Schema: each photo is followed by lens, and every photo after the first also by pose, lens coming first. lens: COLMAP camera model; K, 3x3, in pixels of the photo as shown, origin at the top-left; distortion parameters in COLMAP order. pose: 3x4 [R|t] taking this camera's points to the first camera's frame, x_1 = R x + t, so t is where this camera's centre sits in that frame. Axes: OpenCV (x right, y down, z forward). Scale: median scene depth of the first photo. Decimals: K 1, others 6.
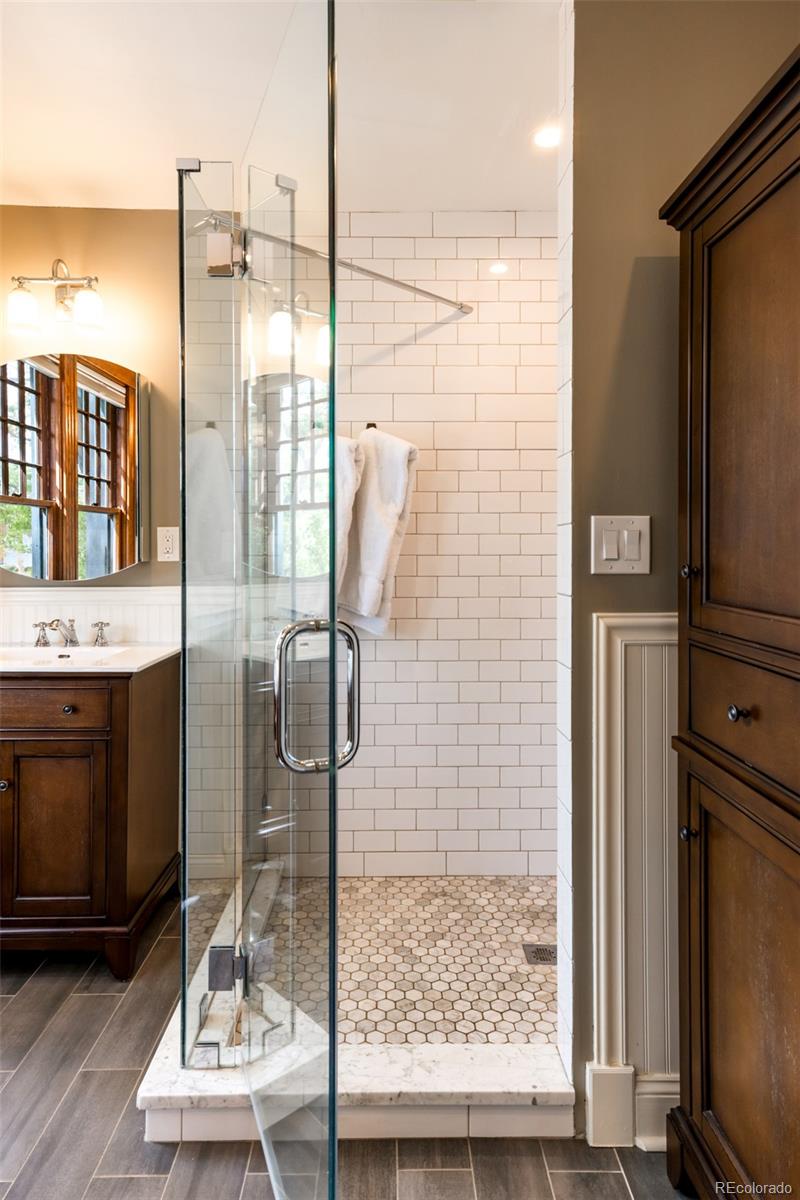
lens RADIAL K [[729.3, 0, 397.9], [0, 729.3, 598.8], [0, 0, 1]] dist [0.026344, 0.001689]
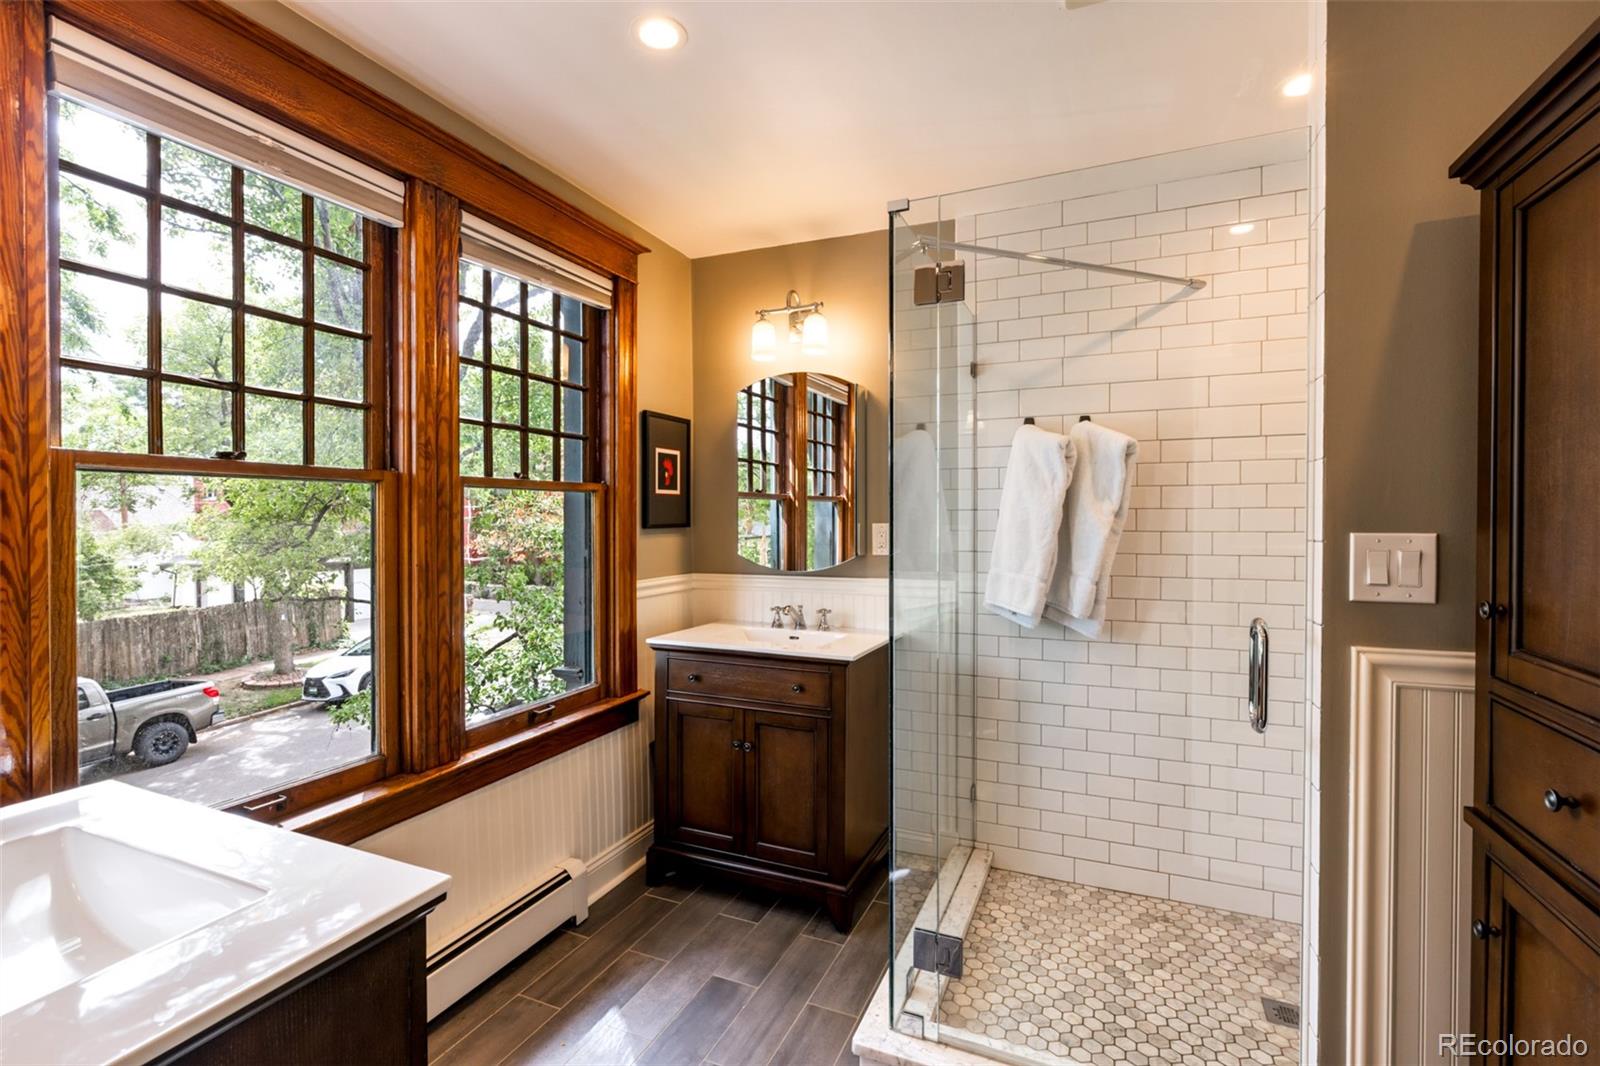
lens RADIAL K [[764.1, 0, 802.8], [0, 764.1, 525.5], [0, 0, 1]] dist [-0.002518, 0.000329]
pose [[0.906677, 0.009921, -0.421710, 0.053764], [-0.003388, 0.999862, 0.016236, -0.117515], [0.421813, -0.013292, 0.906585, -0.063025]]
